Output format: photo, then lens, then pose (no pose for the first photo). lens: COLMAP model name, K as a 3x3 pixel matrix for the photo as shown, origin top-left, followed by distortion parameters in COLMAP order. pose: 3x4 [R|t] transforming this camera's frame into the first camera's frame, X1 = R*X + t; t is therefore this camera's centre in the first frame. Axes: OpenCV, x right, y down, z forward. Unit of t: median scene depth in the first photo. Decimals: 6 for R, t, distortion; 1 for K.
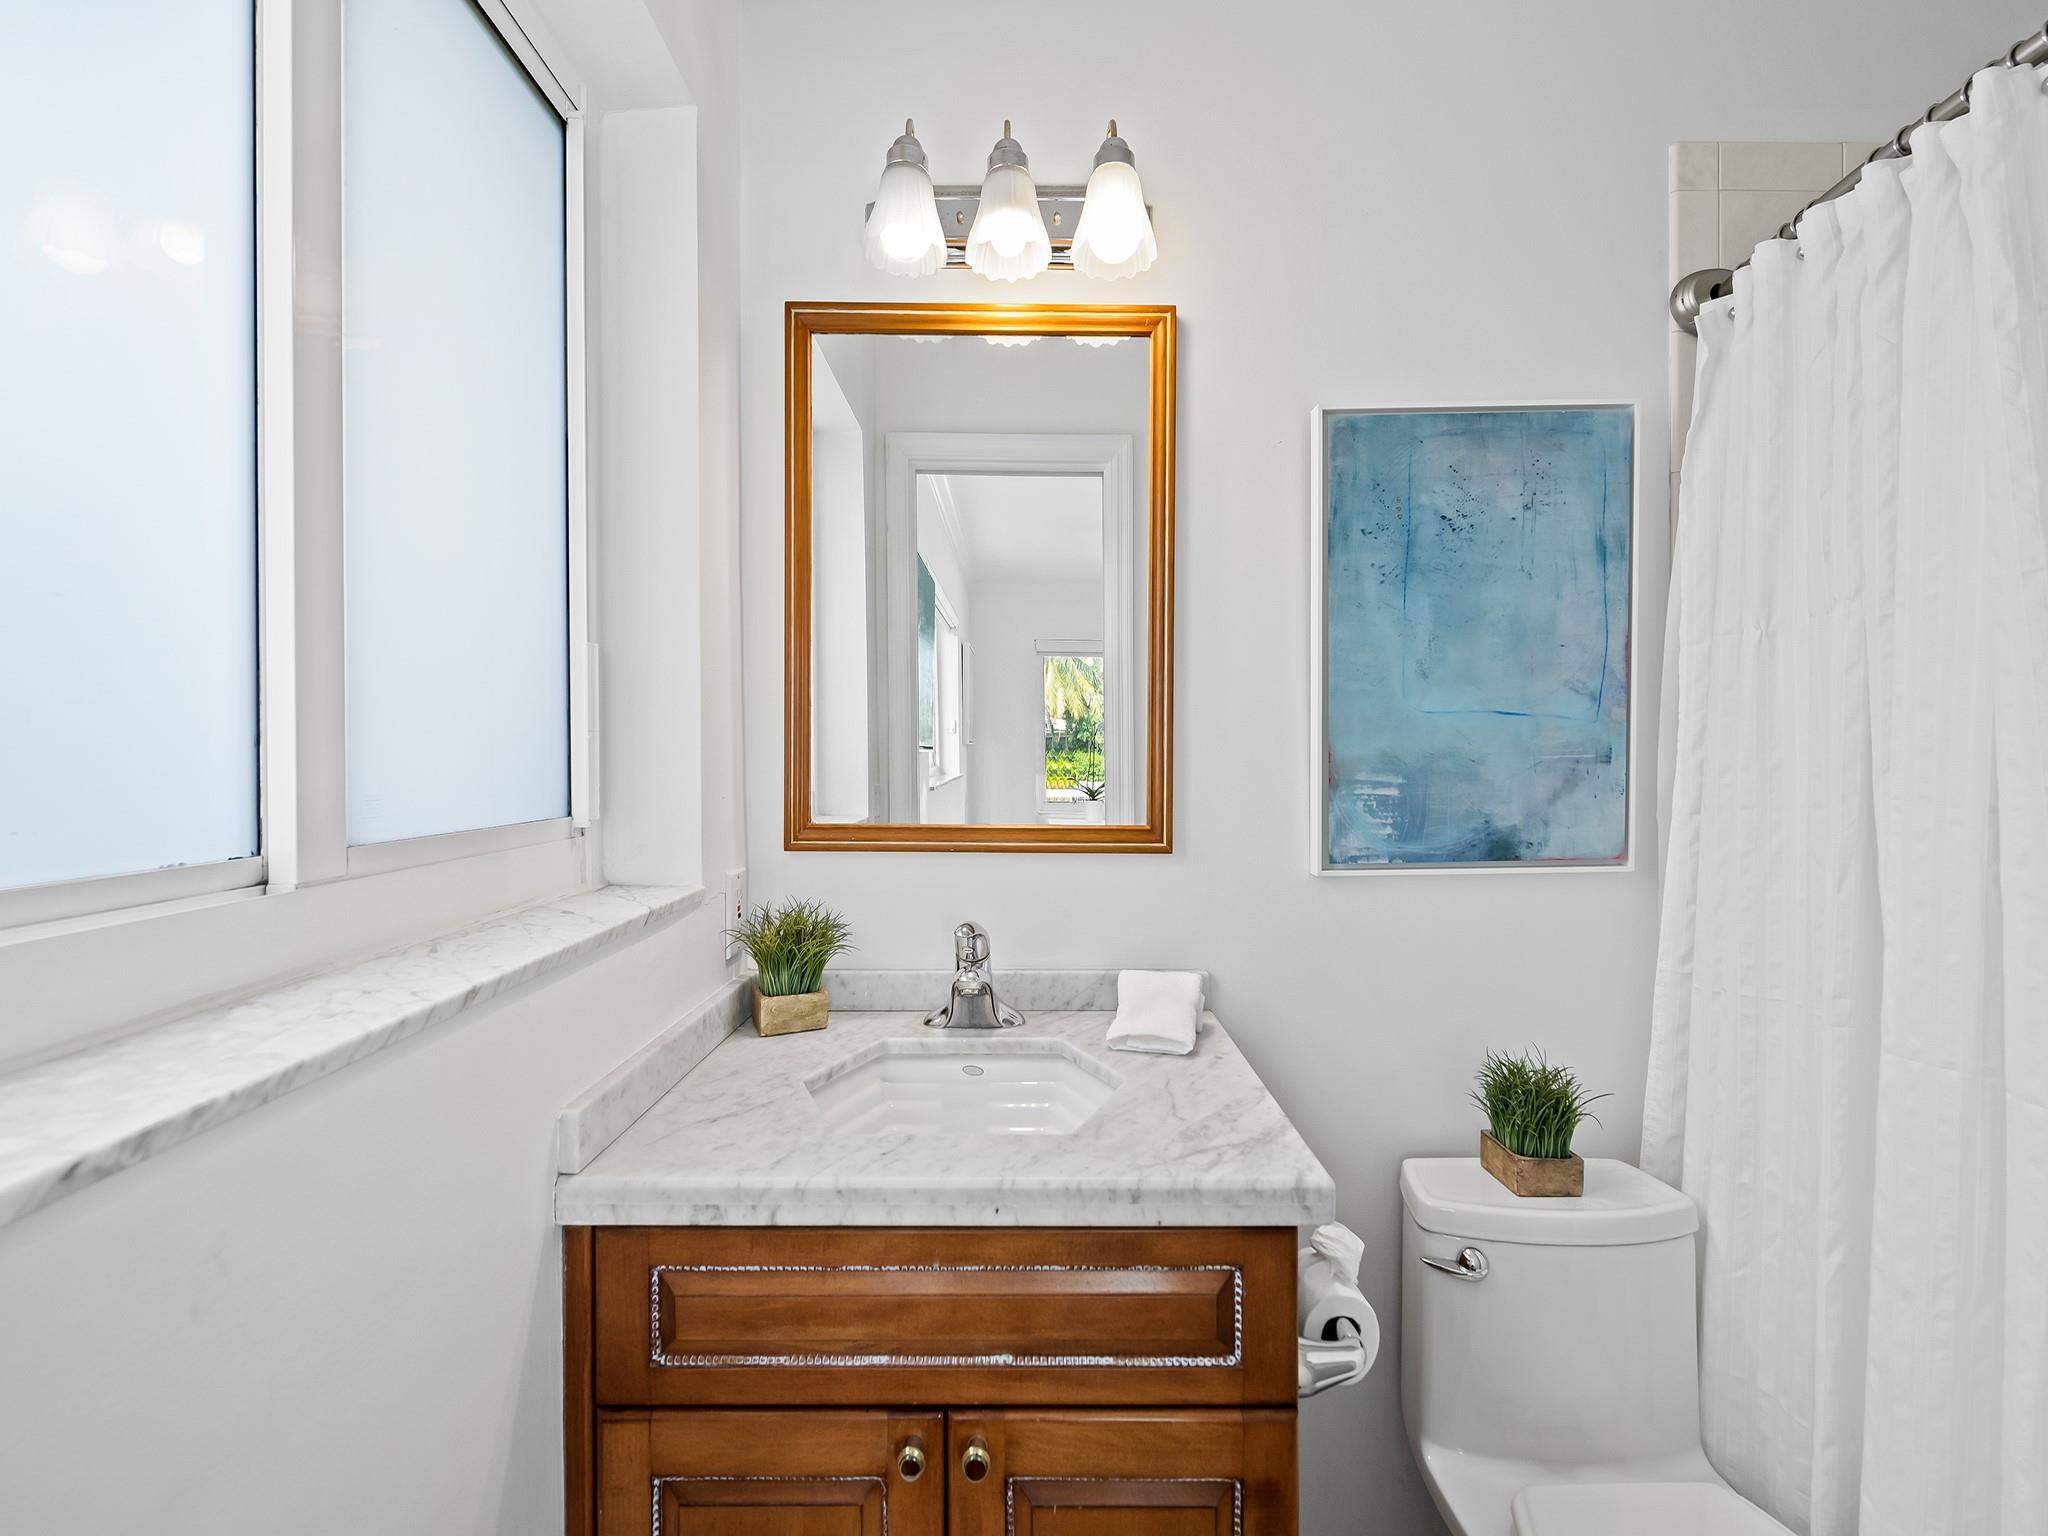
lens RADIAL K [[895.6, 0, 1026.5], [0, 895.6, 761.5], [0, 0, 1]] dist [0.000739, -0.001520]
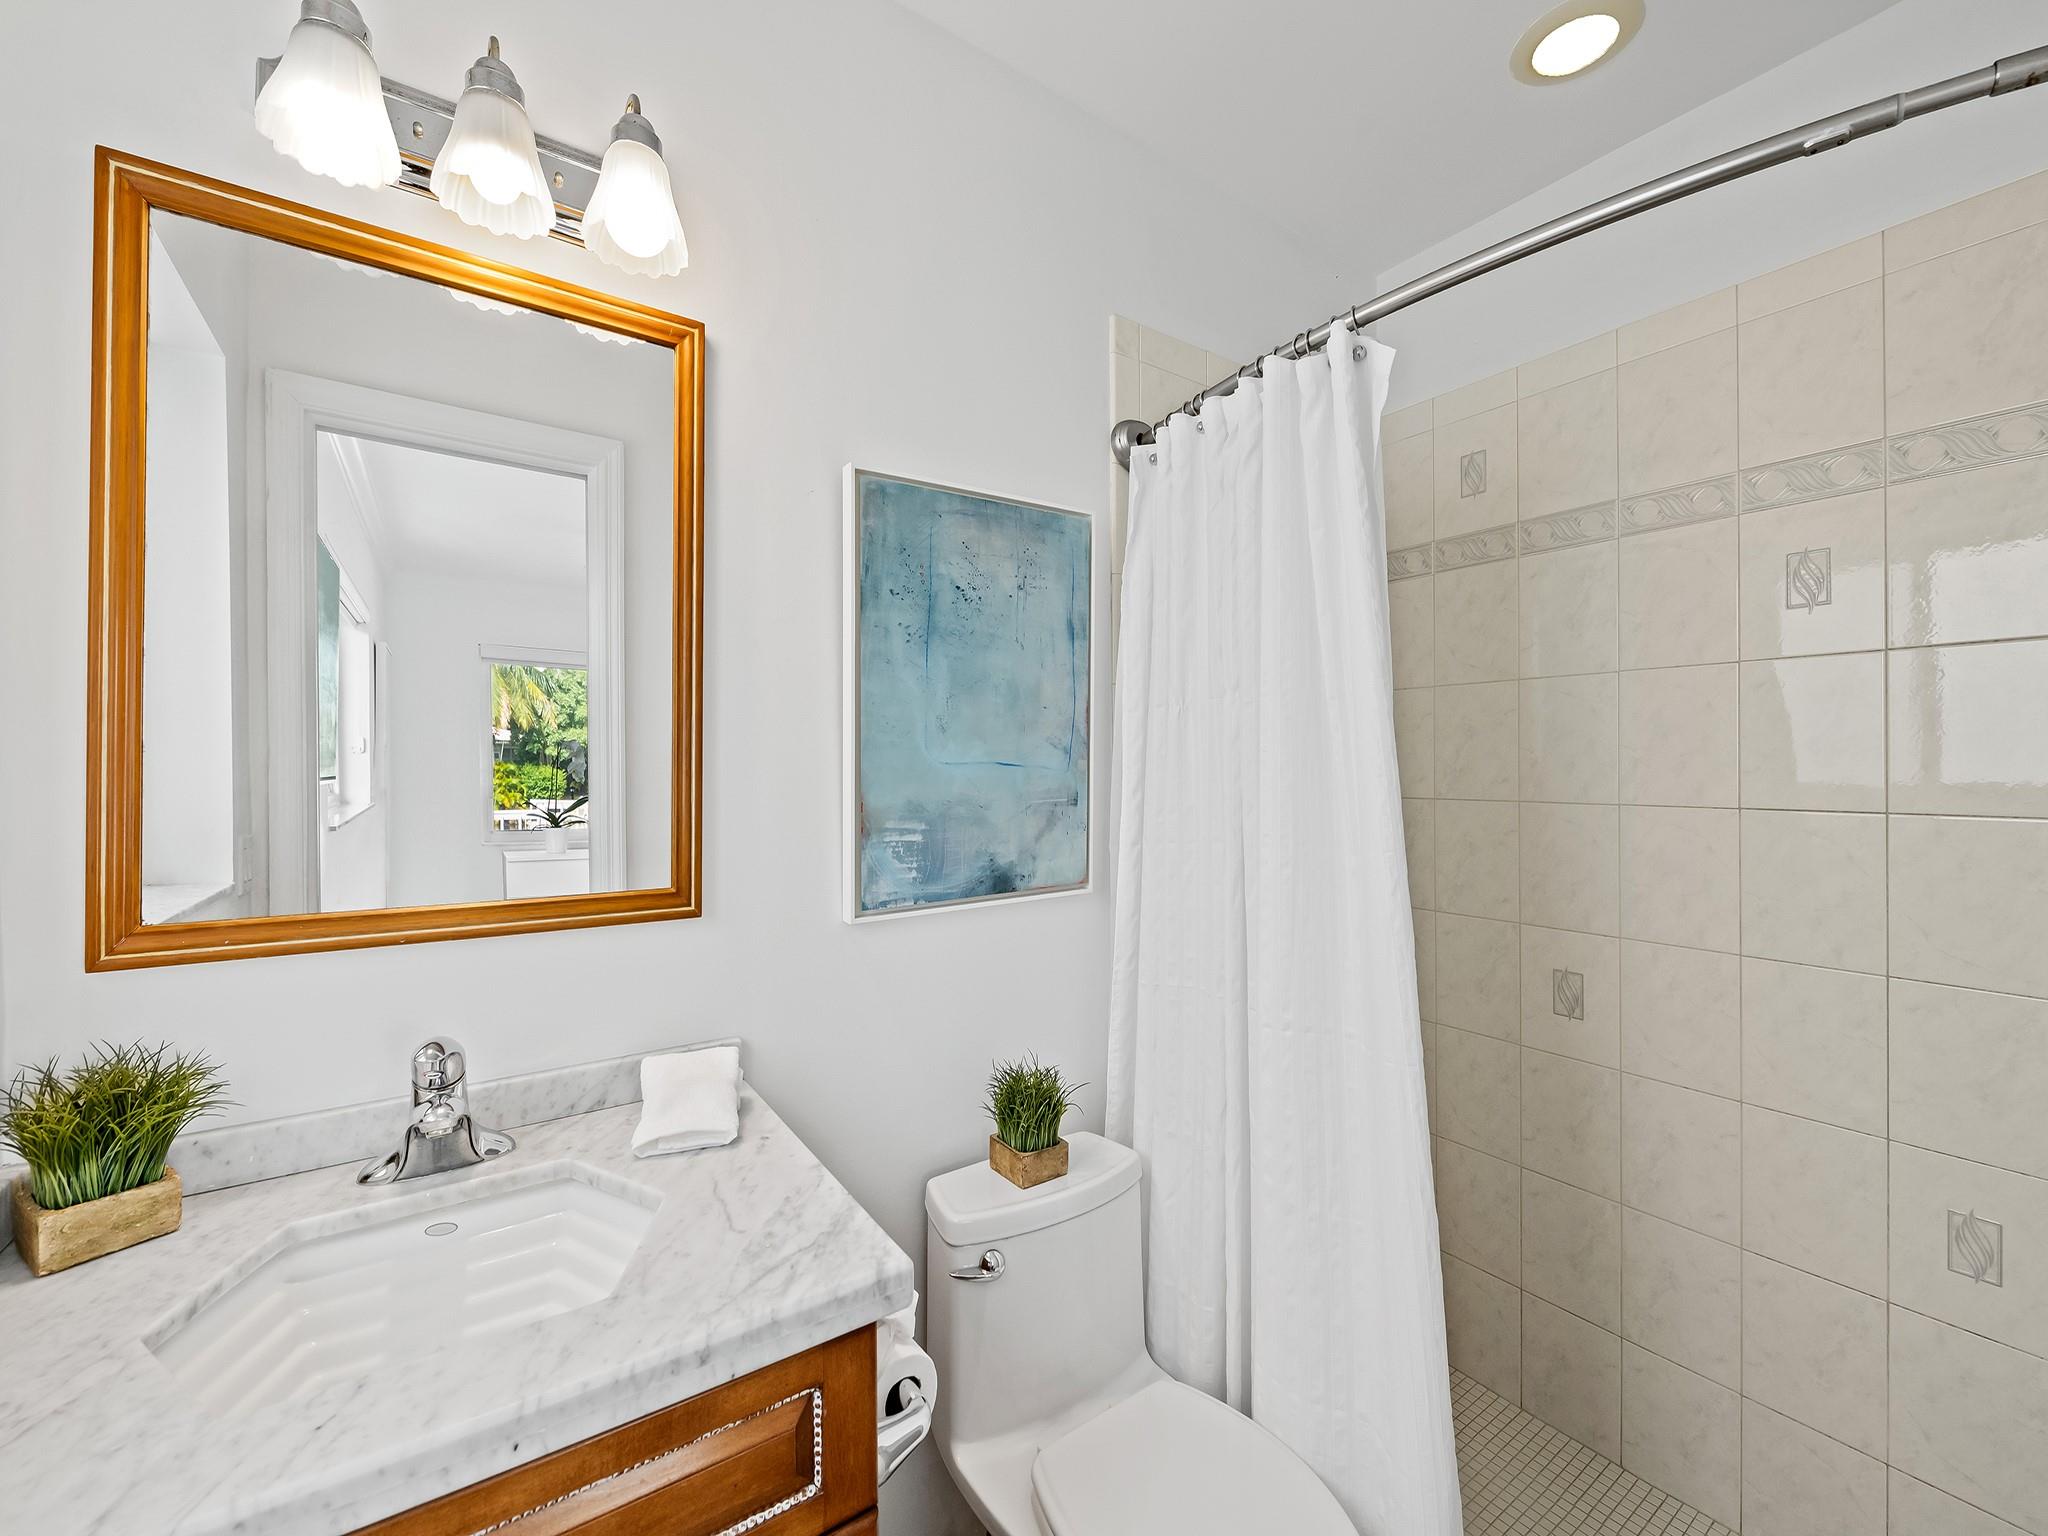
lens RADIAL K [[836.7, 0, 1035.0], [0, 836.7, 763.1], [0, 0, 1]] dist [0.001604, -0.004526]
pose [[0.819324, 0.002363, 0.573326, -0.050353], [0.002229, 0.999971, -0.007308, -0.048755], [-0.573327, 0.007266, 0.819295, 0.101131]]
